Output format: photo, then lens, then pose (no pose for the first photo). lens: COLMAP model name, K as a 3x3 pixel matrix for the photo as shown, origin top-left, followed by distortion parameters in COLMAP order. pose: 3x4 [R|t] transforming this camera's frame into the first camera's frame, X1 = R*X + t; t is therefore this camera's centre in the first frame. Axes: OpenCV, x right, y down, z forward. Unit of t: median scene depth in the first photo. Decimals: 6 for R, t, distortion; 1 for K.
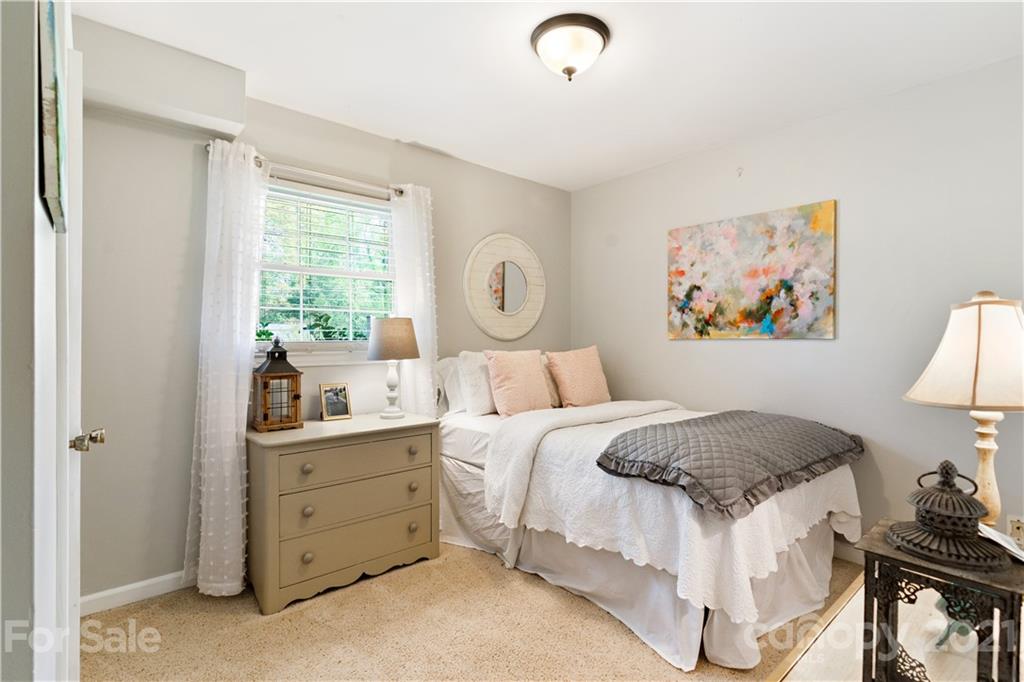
lens RADIAL K [[494.2, 0, 513.3], [0, 494.2, 344.2], [0, 0, 1]] dist [-0.004927, 0.000395]
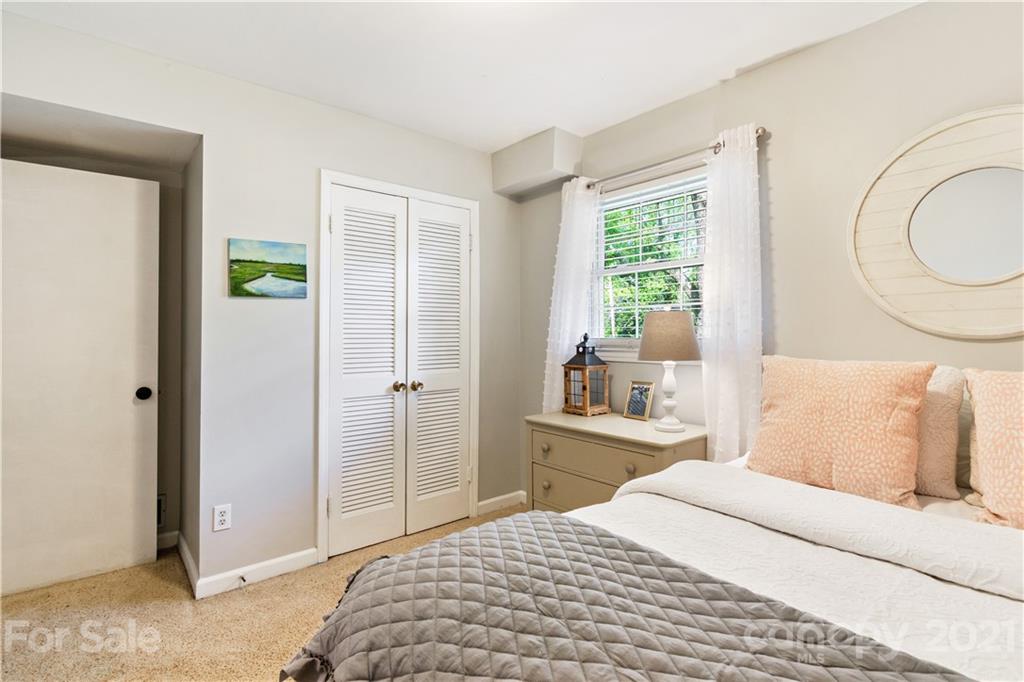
lens RADIAL K [[494.2, 0, 513.2], [0, 494.2, 336.1], [0, 0, 1]] dist [-0.004927, 0.000395]
pose [[-0.006135, -0.009144, -0.999939, 0.607433], [-0.012715, 0.999878, -0.009066, 0.002254], [0.999900, 0.012659, -0.006250, 0.758183]]
